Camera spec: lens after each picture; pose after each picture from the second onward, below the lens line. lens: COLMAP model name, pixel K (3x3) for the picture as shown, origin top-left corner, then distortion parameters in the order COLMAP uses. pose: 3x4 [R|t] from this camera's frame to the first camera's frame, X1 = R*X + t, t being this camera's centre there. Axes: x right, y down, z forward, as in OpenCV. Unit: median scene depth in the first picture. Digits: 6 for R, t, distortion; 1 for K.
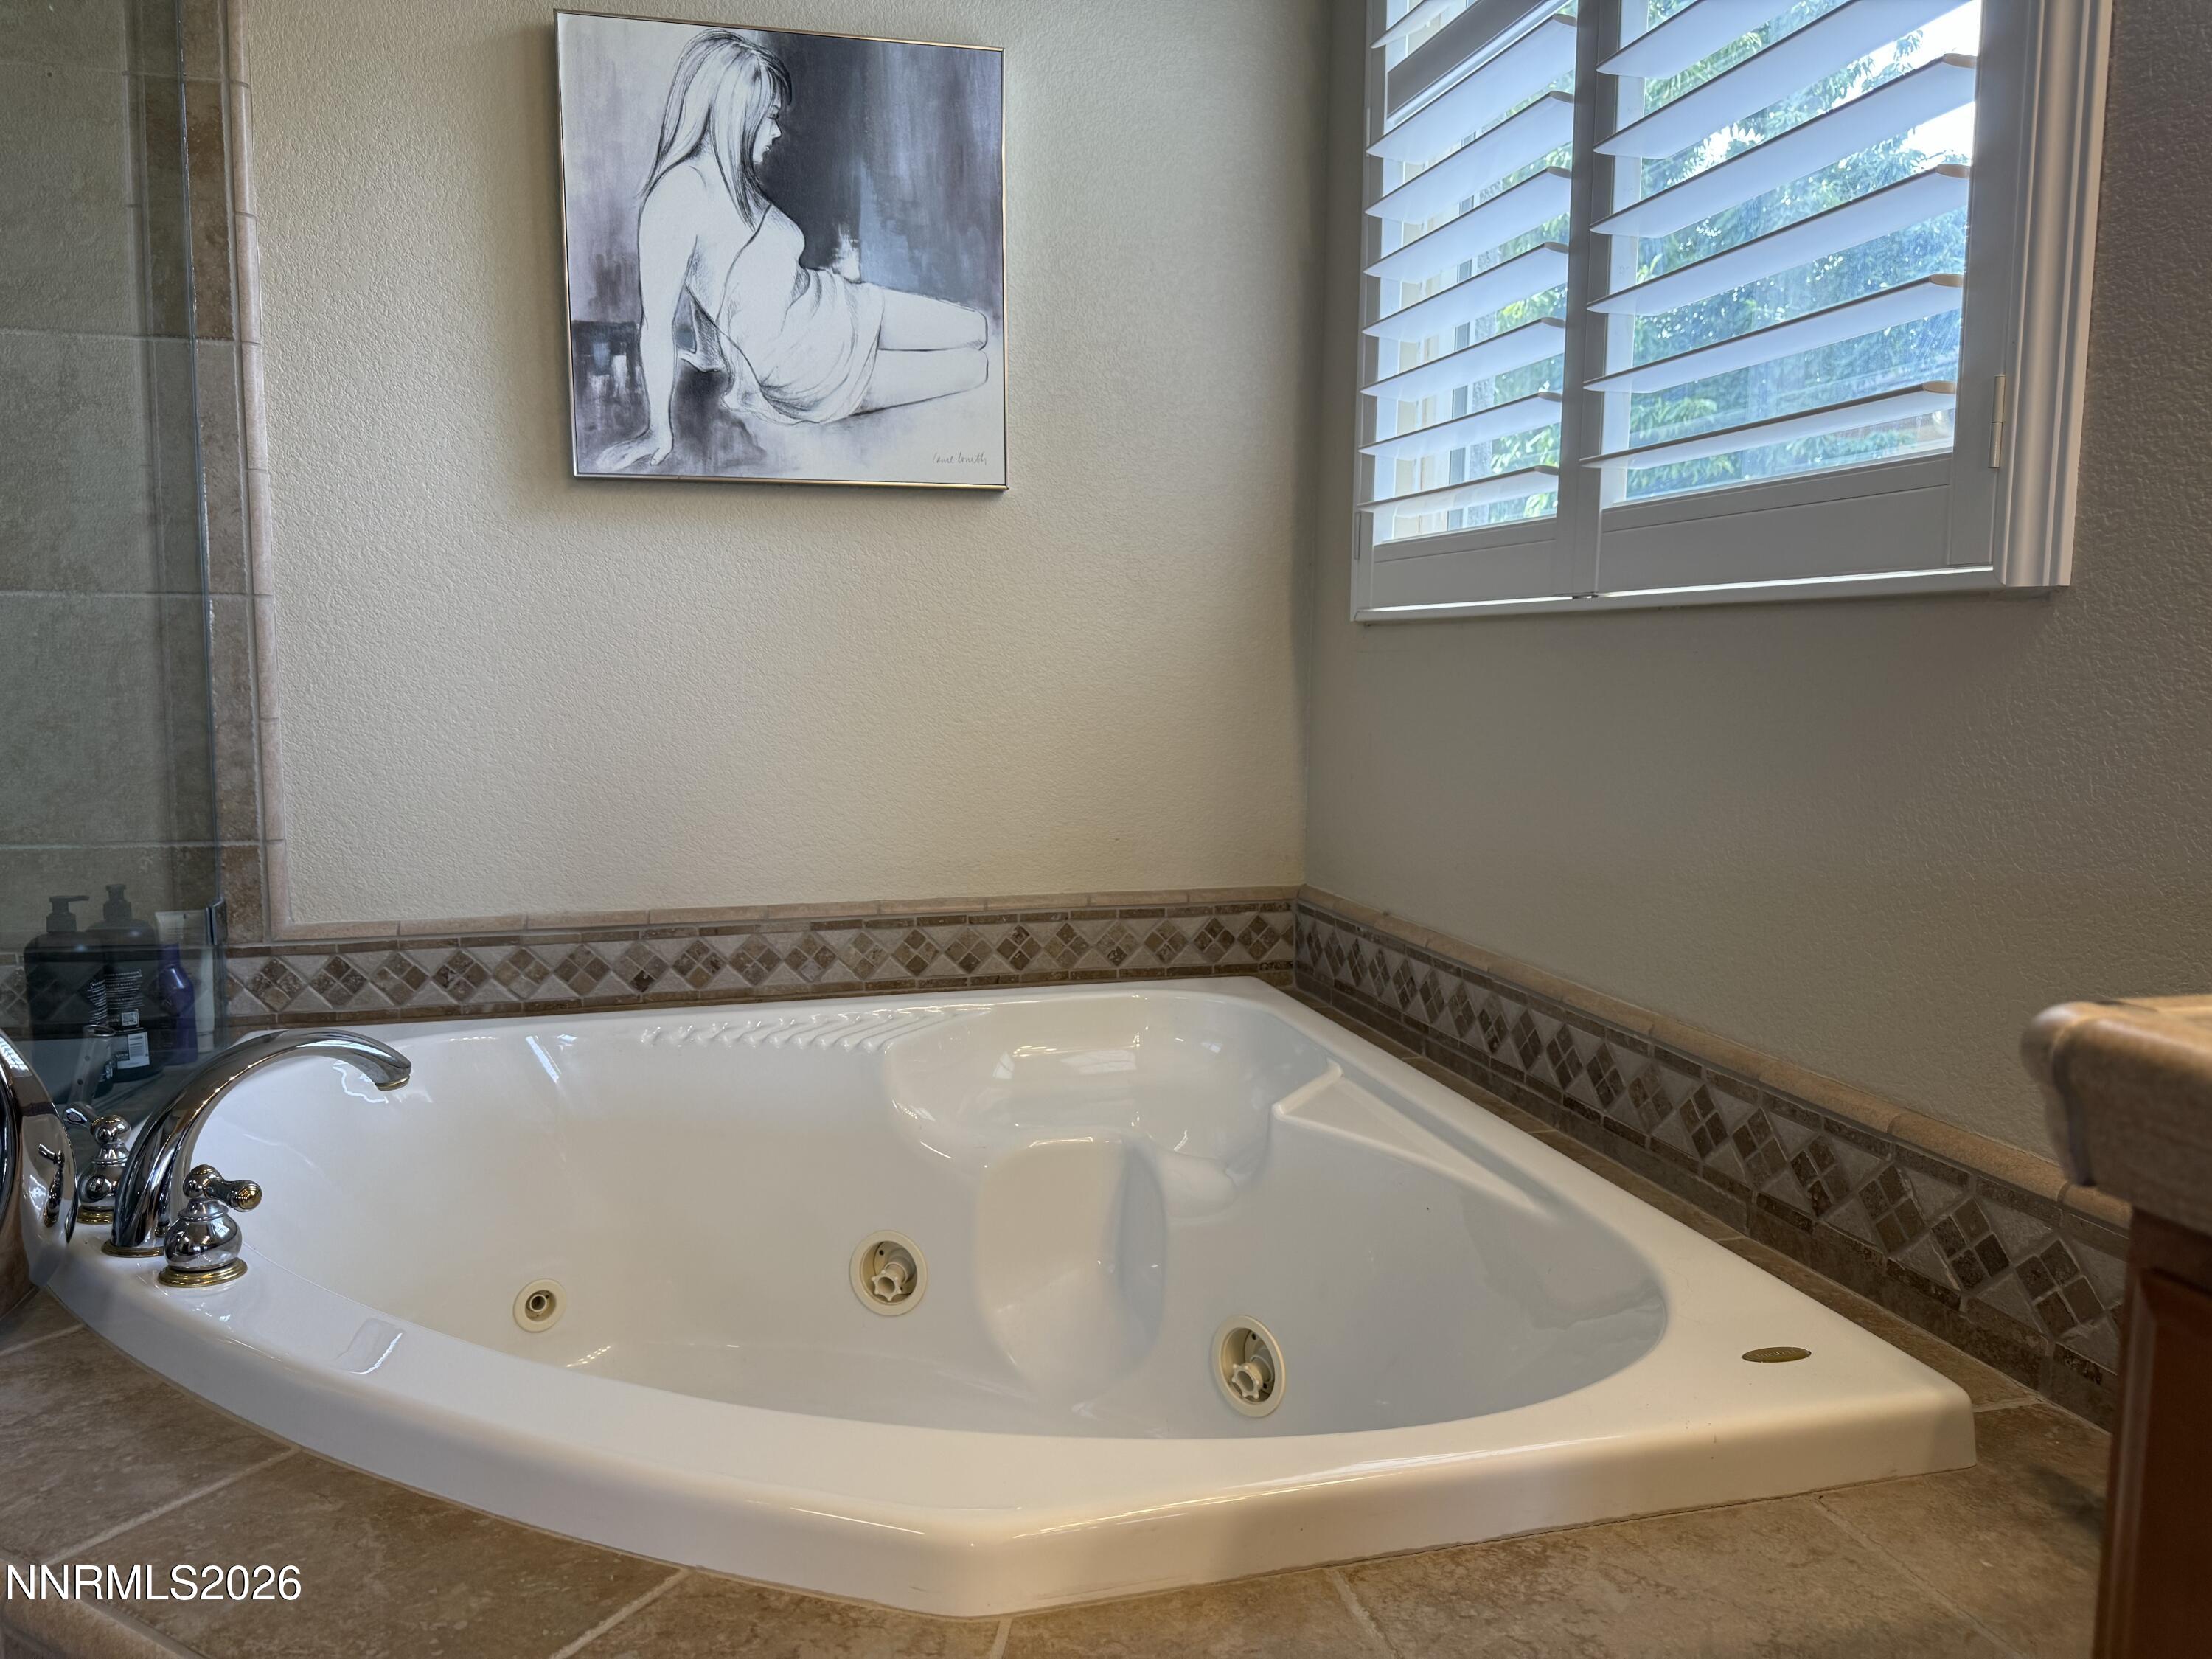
lens RADIAL K [[1547.3, 0, 1111.0], [0, 1547.3, 856.6], [0, 0, 1]] dist [-0.039159, 0.001819]
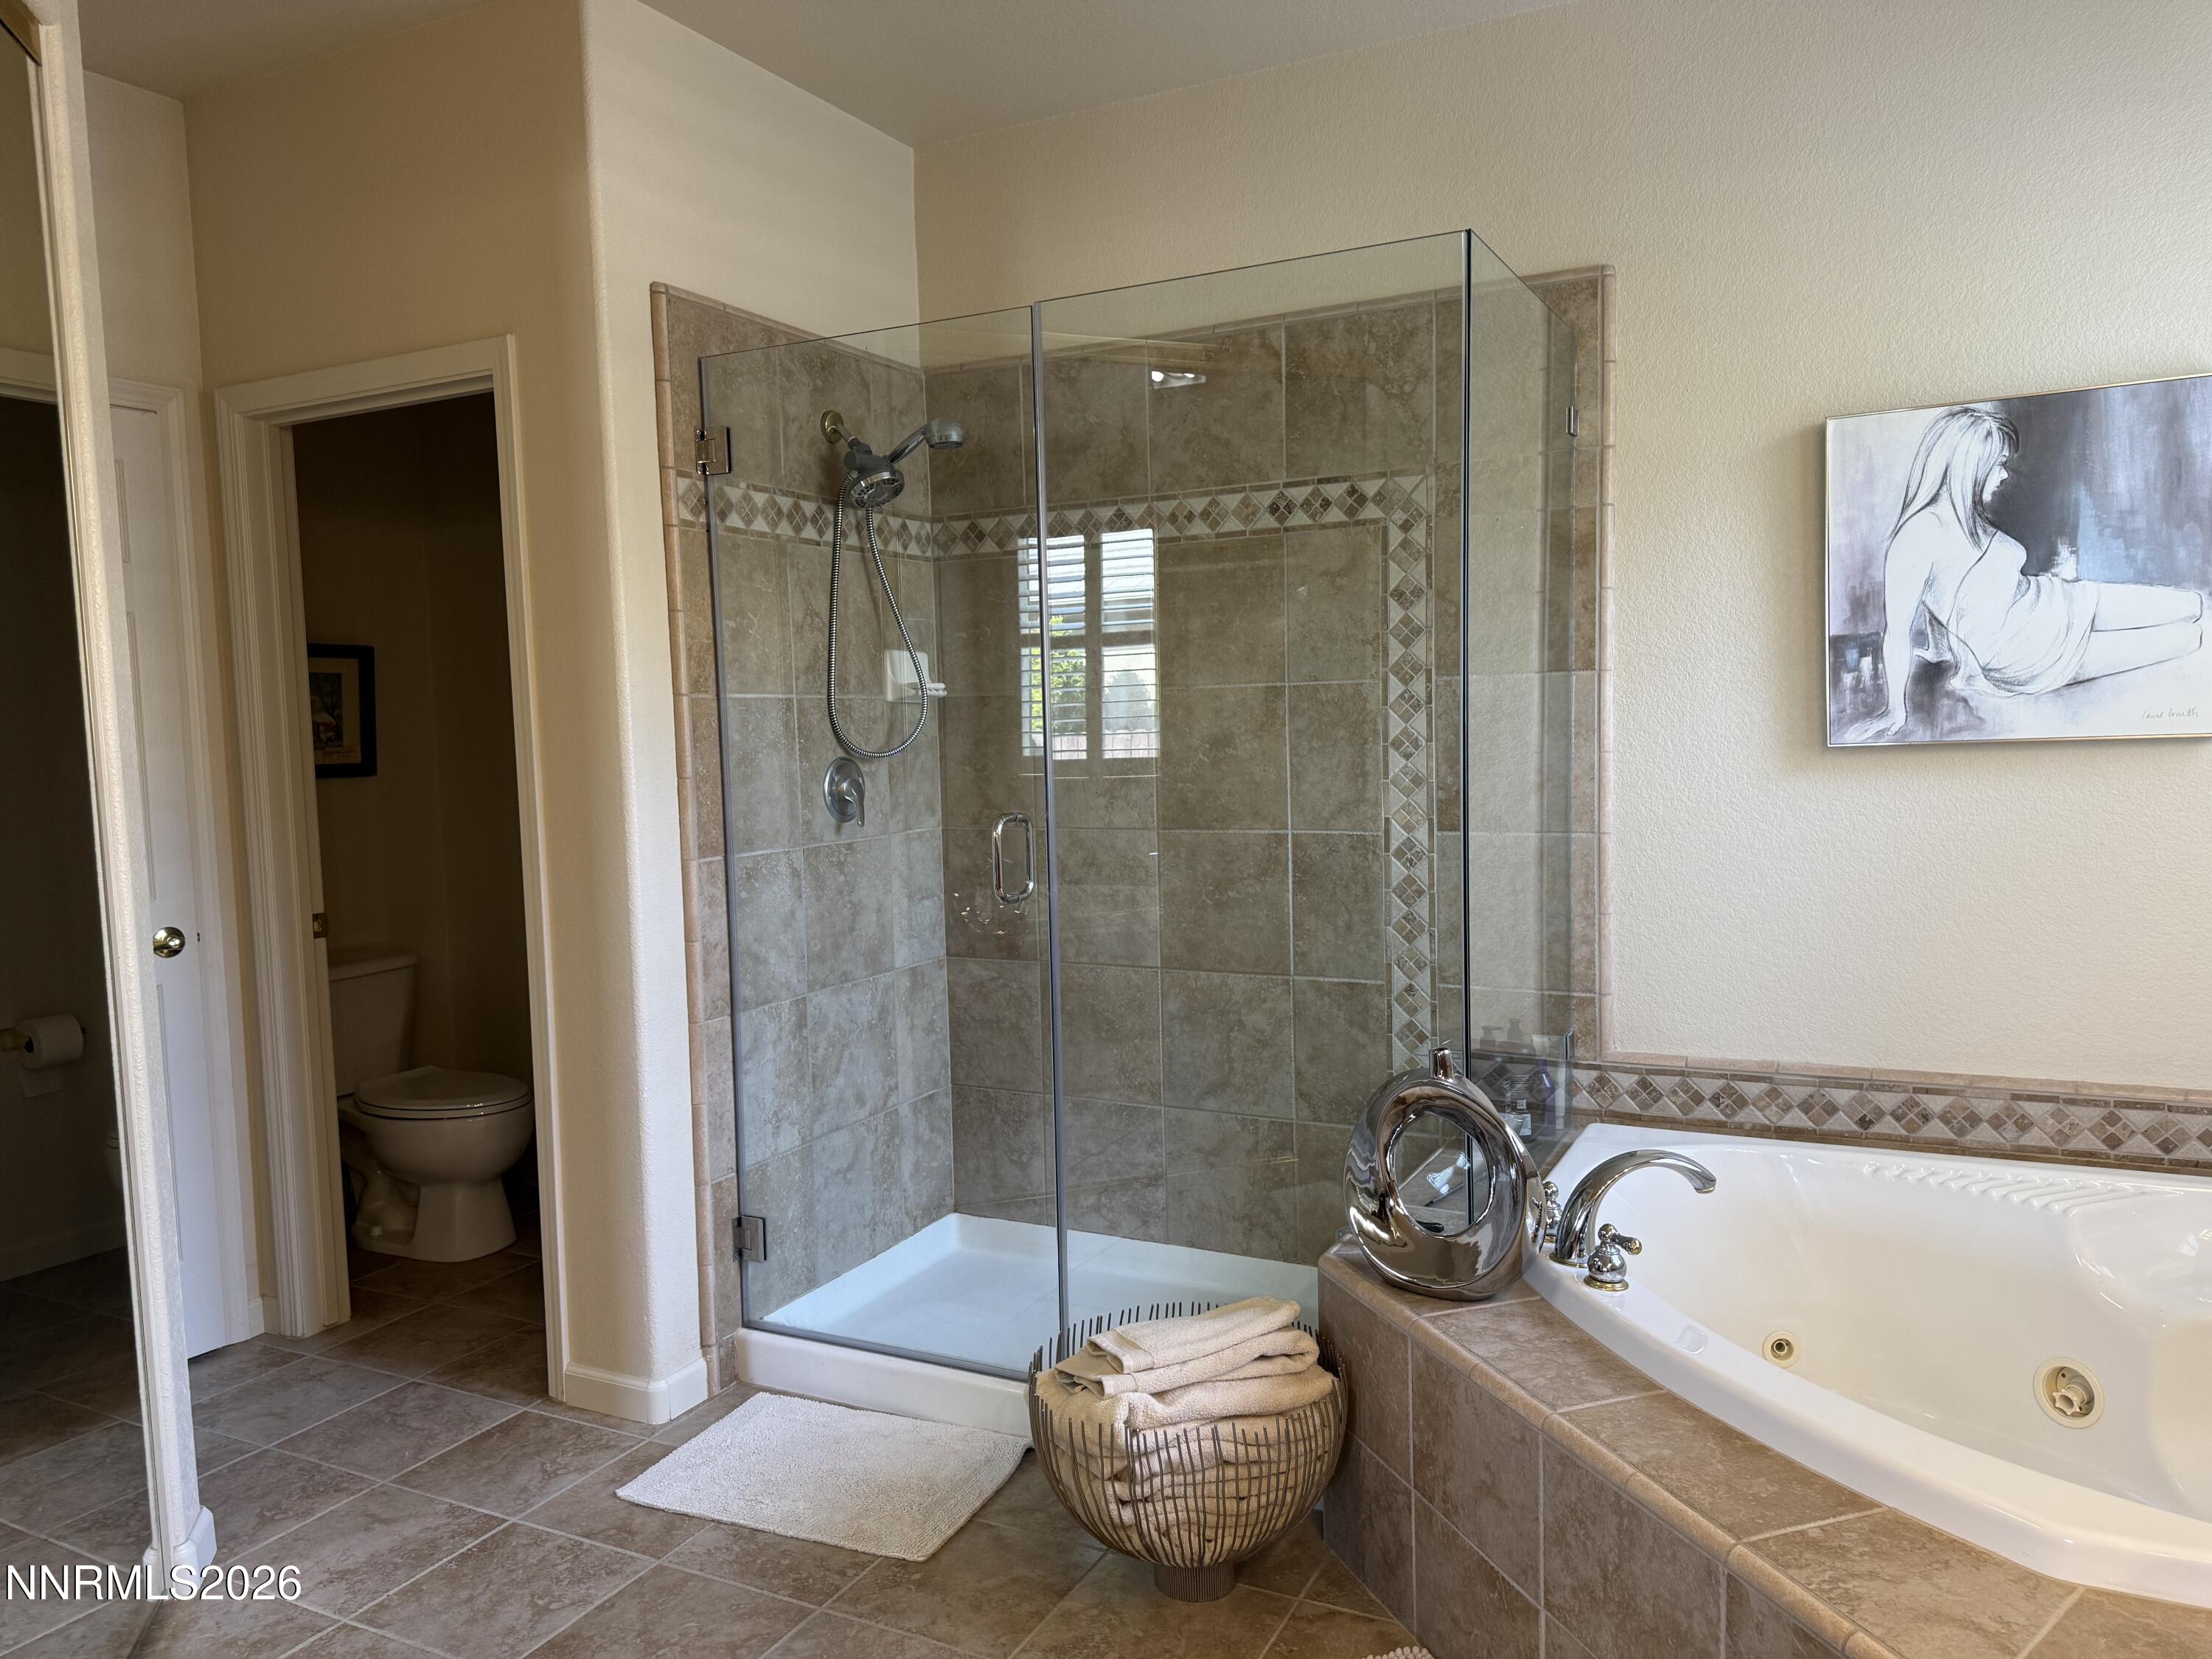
lens RADIAL K [[1508.6, 0, 1189.2], [0, 1508.6, 850.4], [0, 0, 1]] dist [0.099463, -0.091371]
pose [[0.758552, 0.027550, -0.651029, 0.115717], [-0.051232, 0.998535, -0.017438, -0.105132], [0.649595, 0.046581, 0.758852, -0.416561]]
